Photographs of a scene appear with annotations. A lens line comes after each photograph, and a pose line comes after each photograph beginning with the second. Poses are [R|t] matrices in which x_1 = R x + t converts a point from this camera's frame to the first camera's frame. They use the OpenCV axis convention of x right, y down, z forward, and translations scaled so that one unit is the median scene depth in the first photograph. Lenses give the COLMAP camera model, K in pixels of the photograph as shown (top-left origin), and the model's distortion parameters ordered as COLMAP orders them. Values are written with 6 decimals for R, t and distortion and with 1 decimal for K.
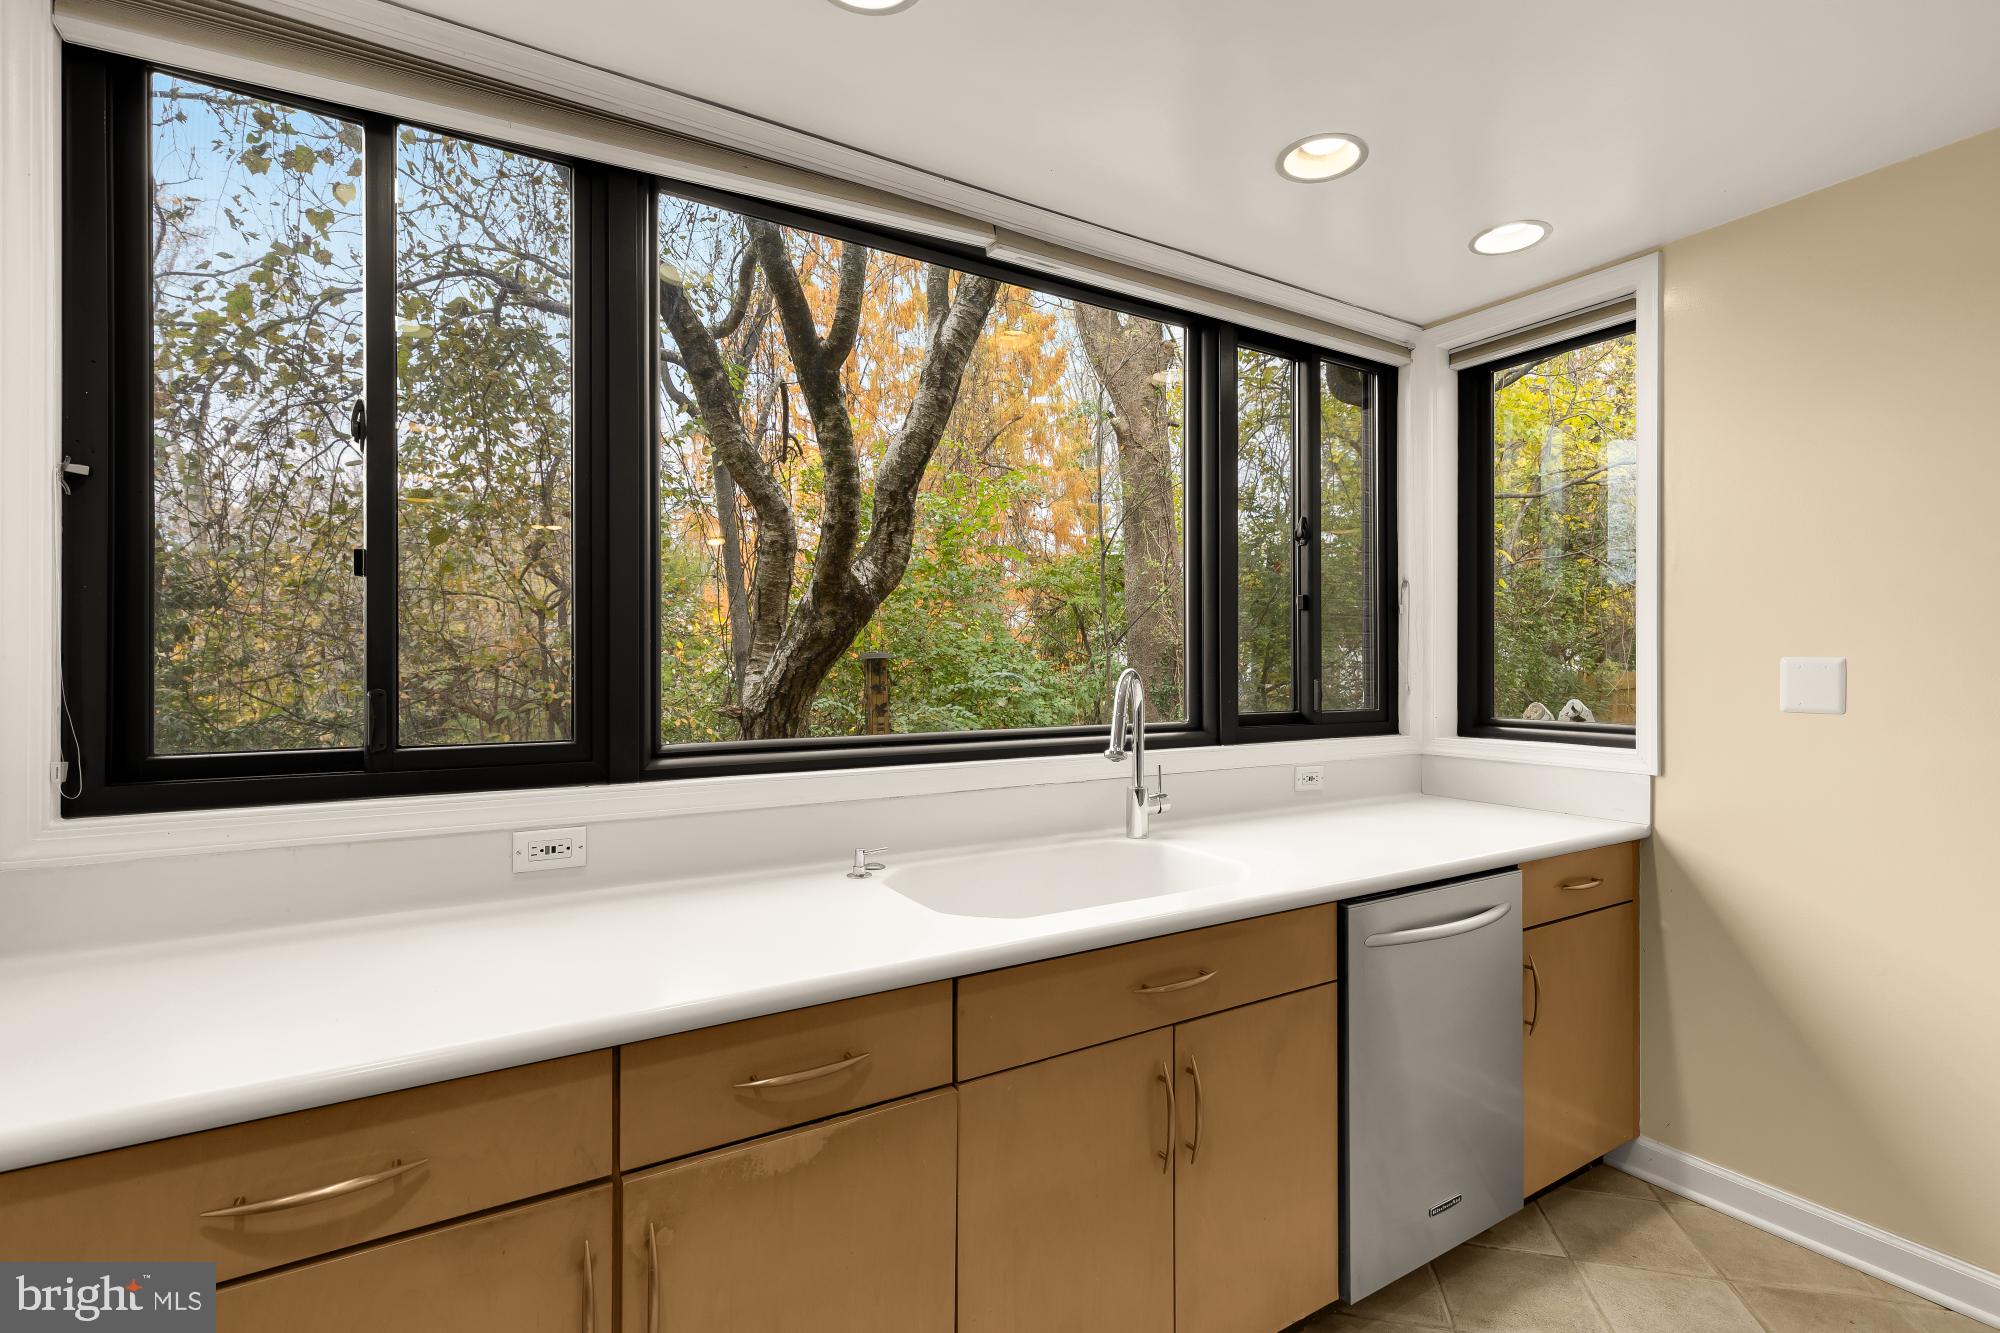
lens RADIAL K [[912.2, 0, 1006.9], [0, 912.2, 669.7], [0, 0, 1]] dist [0.011197, -0.001021]
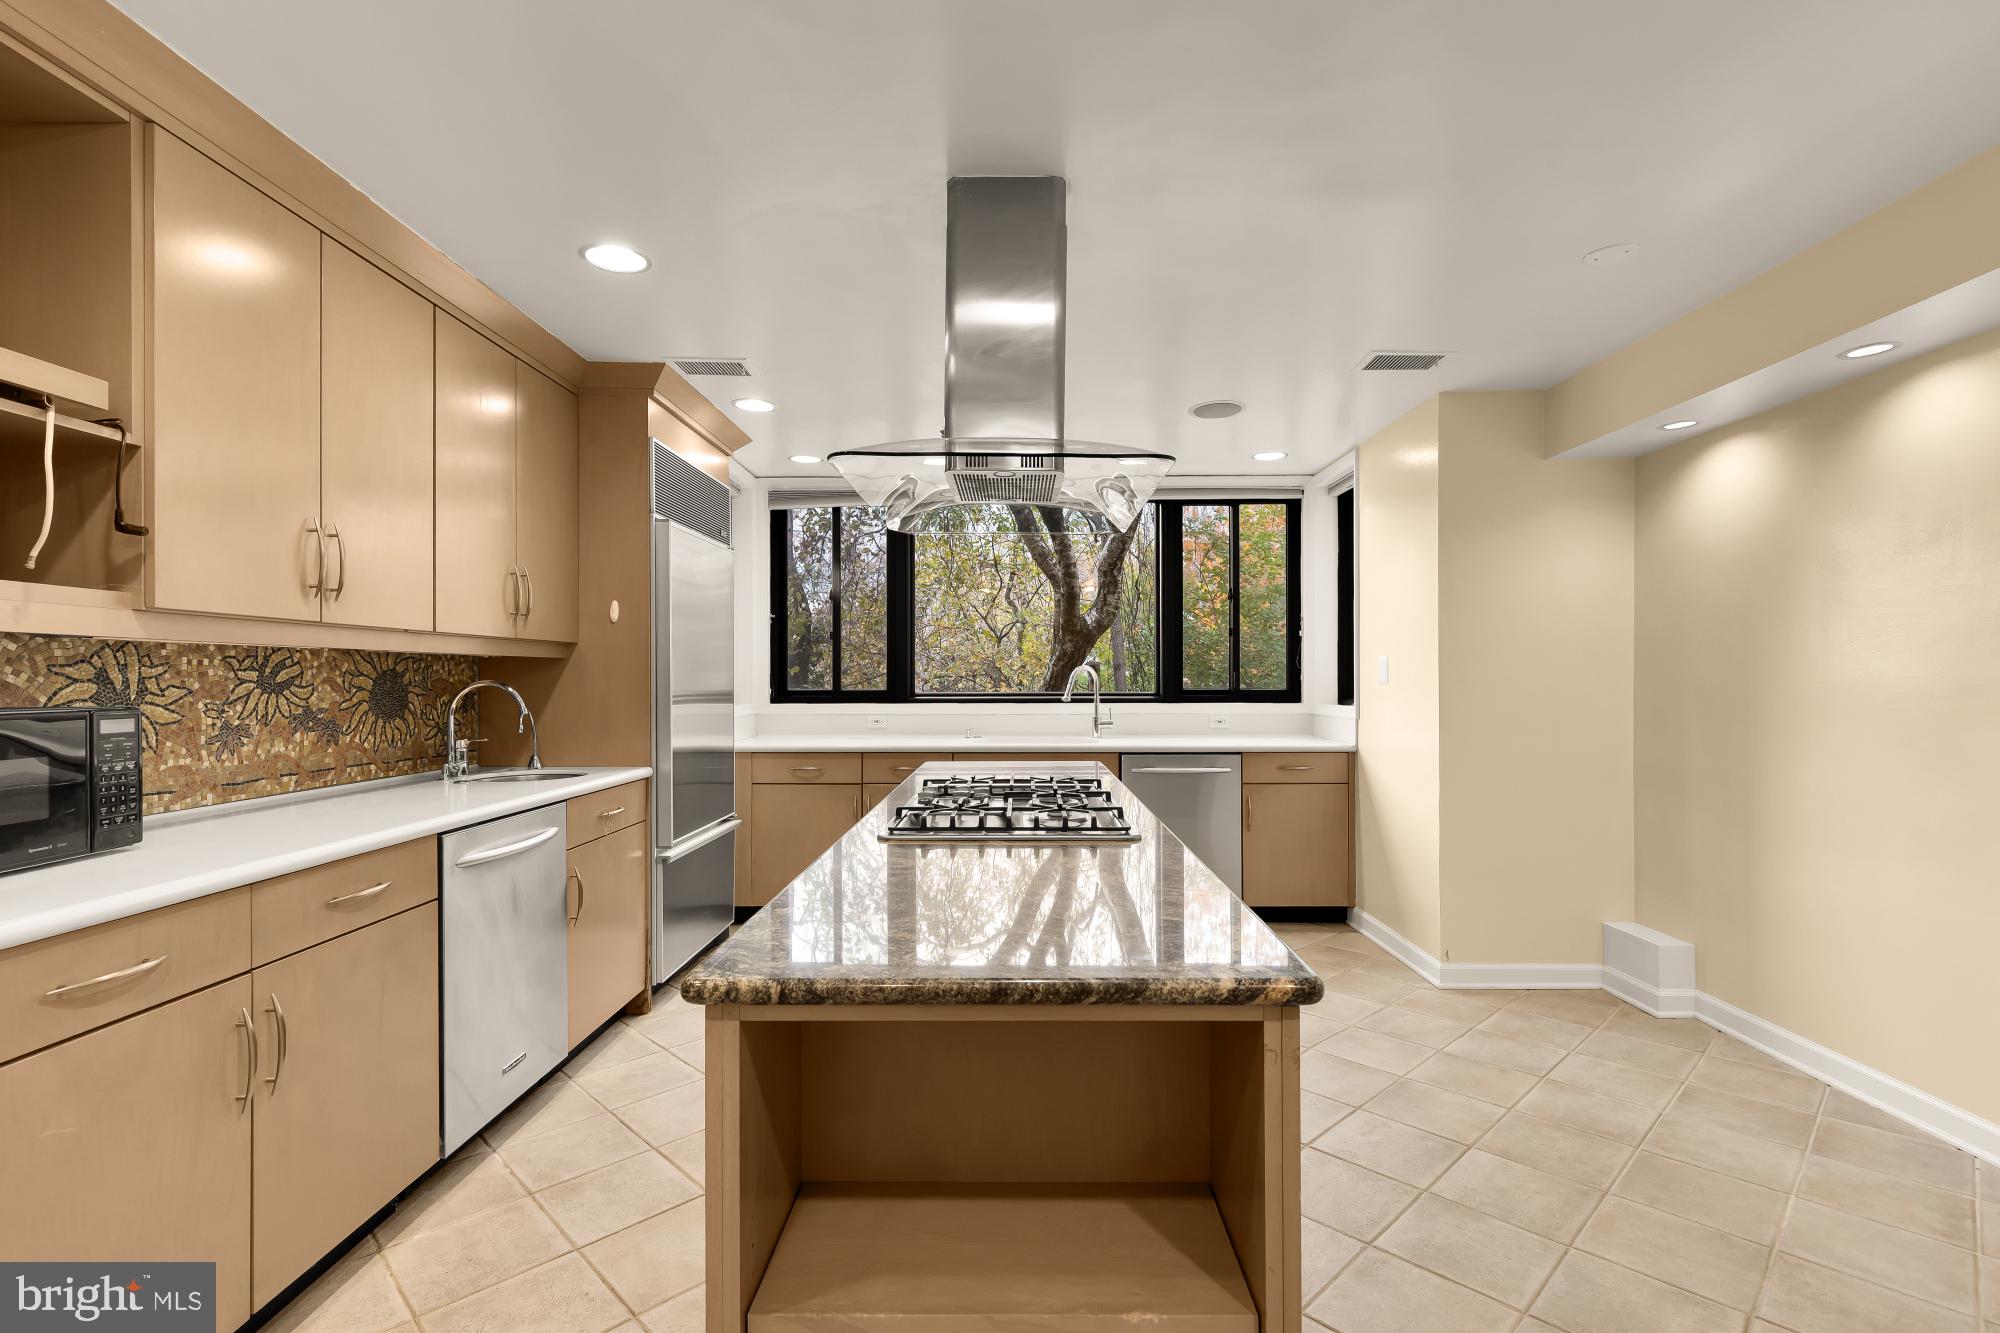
lens RADIAL K [[920.4, 0, 1002.3], [0, 920.4, 694.8], [0, 0, 1]] dist [0.009015, -0.000169]
pose [[0.845660, 0.006892, -0.533678, 1.028792], [-0.001229, 0.999939, 0.010965, 0.040931], [0.533721, -0.008617, 0.845617, -0.967857]]
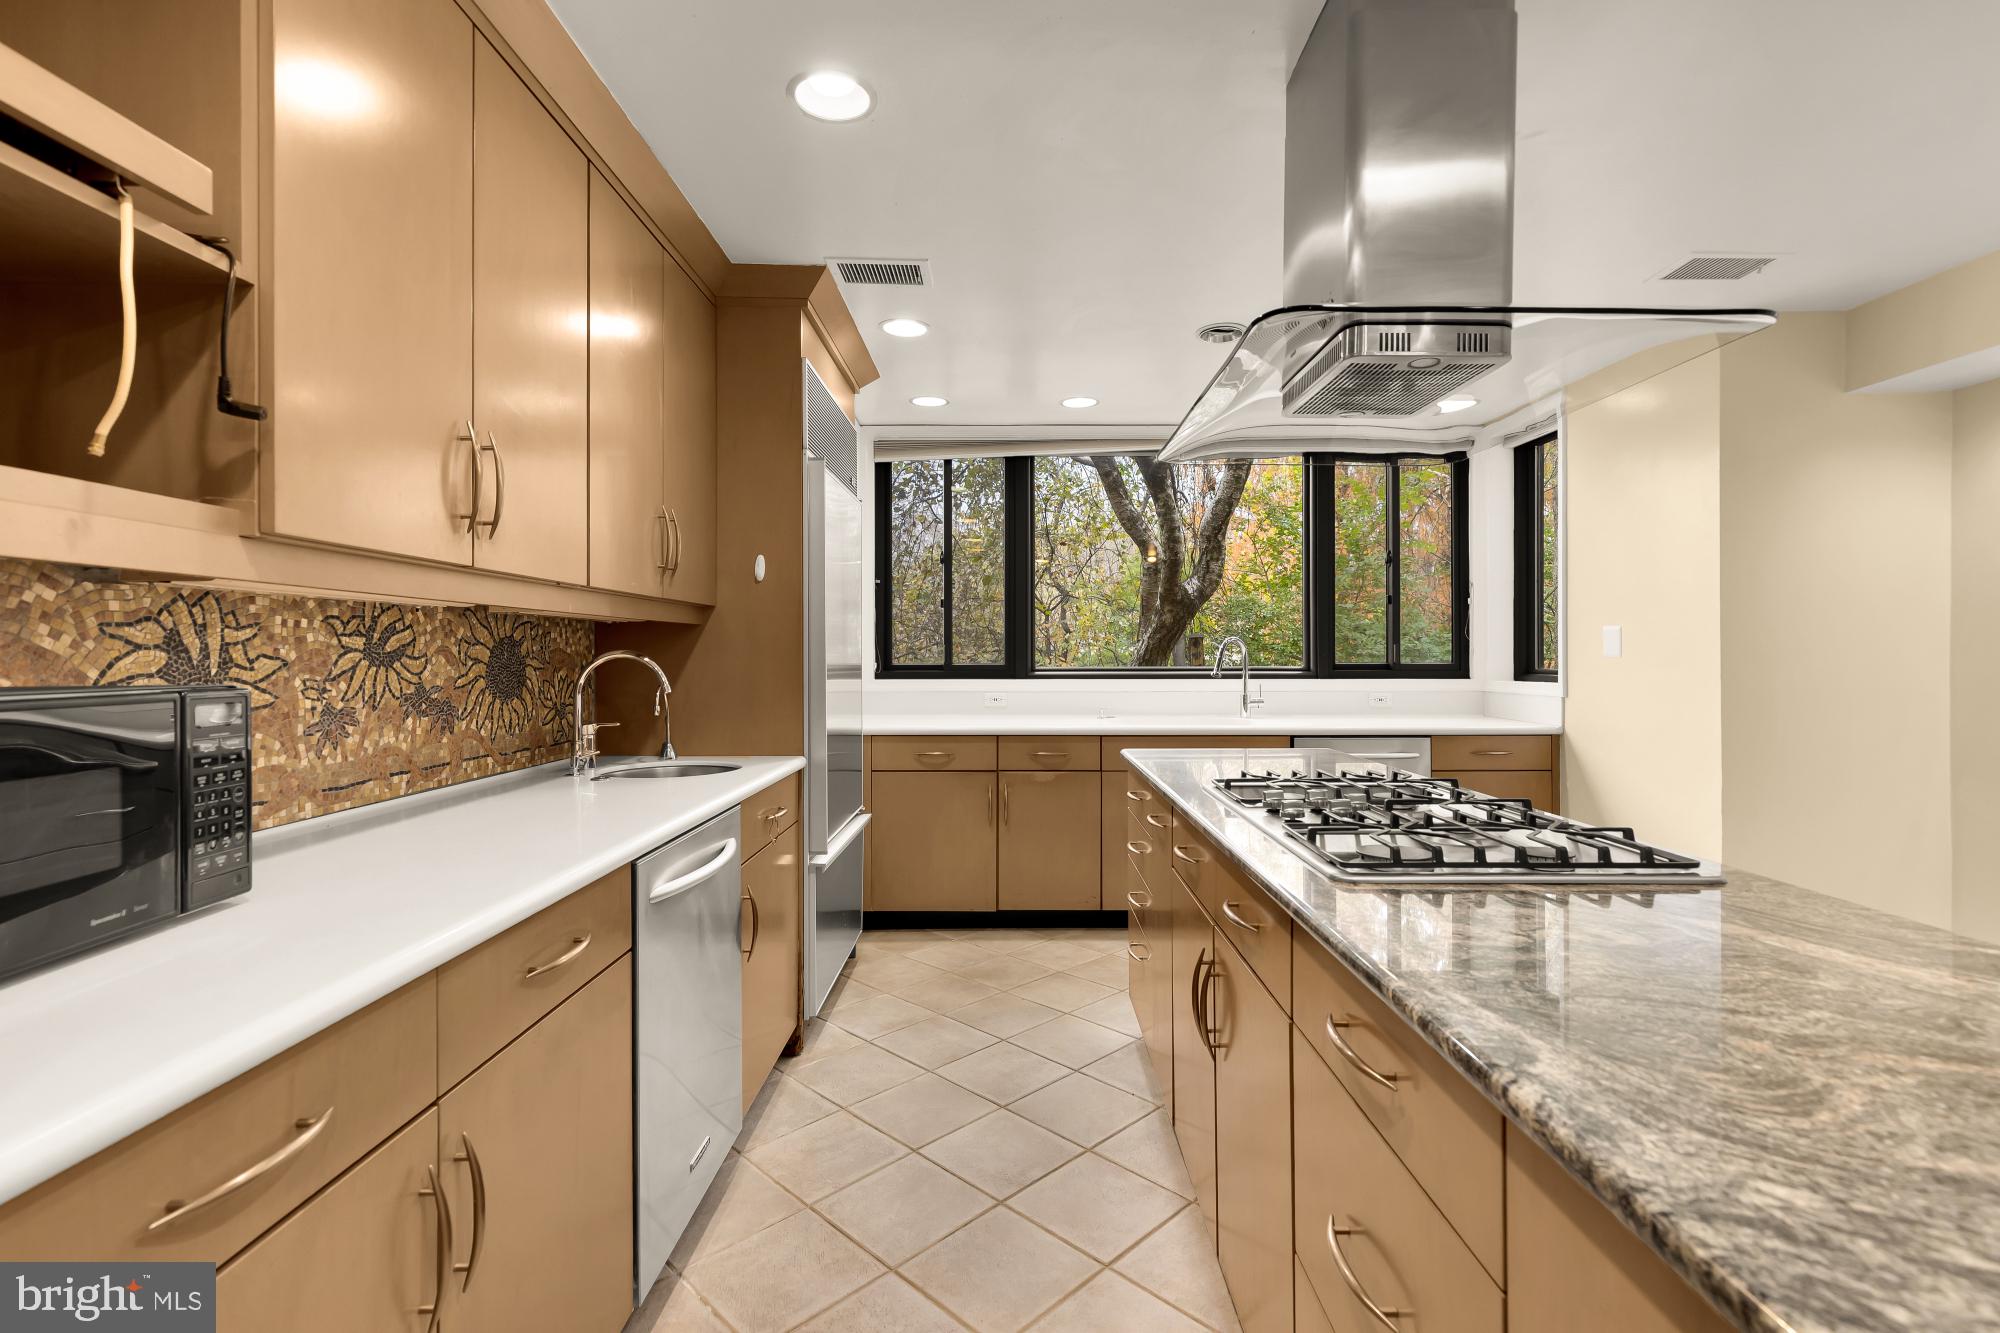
lens RADIAL K [[912.2, 0, 1006.9], [0, 912.2, 669.7], [0, 0, 1]] dist [0.011197, -0.001021]
pose [[0.852739, 0.007231, -0.522287, 0.658516], [-0.002110, 0.999944, 0.010400, 0.045161], [0.522332, -0.007766, 0.852707, -0.914842]]
